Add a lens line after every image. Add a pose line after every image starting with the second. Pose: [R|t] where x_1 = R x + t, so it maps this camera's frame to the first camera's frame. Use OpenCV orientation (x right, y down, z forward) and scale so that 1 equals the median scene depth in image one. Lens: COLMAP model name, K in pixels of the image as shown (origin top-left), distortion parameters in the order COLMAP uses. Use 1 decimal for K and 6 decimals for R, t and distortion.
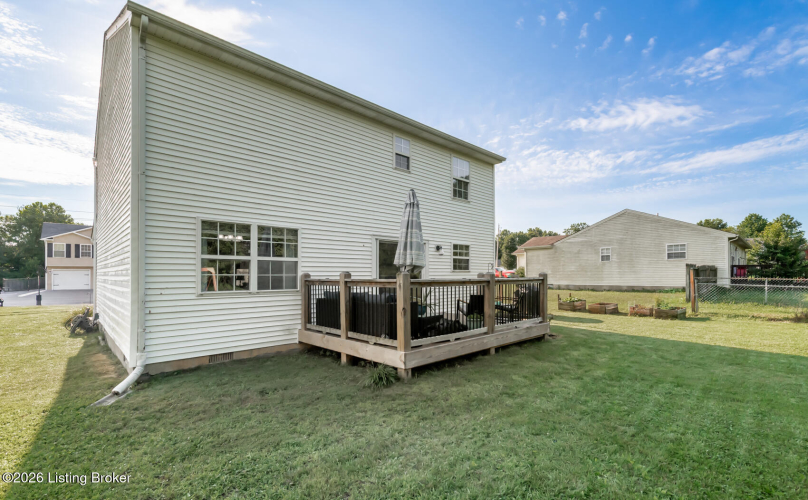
lens RADIAL K [[351.0, 0, 406.4], [0, 351.0, 274.4], [0, 0, 1]] dist [-0.000838, -0.000047]
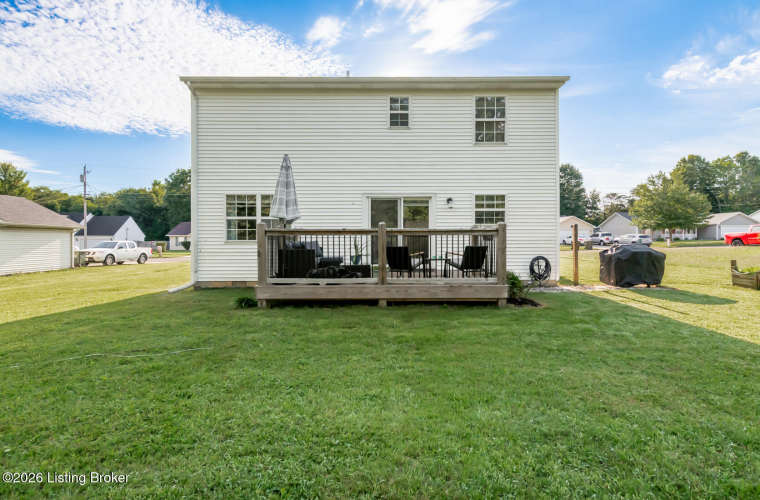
lens RADIAL K [[345.2, 0, 374.3], [0, 345.2, 240.6], [0, 0, 1]] dist [0.001335, 0.000104]
pose [[0.734127, 0.003755, -0.679002, 0.637102], [0.000882, 0.999979, 0.006484, 0.028230], [0.679012, -0.005359, 0.734108, 0.204585]]
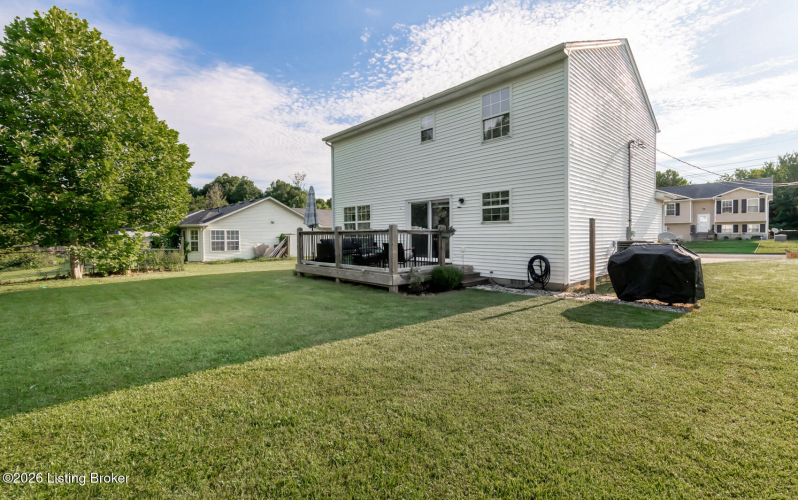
lens RADIAL K [[347.1, 0, 399.0], [0, 347.1, 250.0], [0, 0, 1]] dist [-0.001114, -0.000121]
pose [[0.000249, 0.047438, -0.998874, 1.224137], [0.010155, 0.998823, 0.047438, 0.019102], [0.999948, -0.010155, -0.000233, 0.913448]]
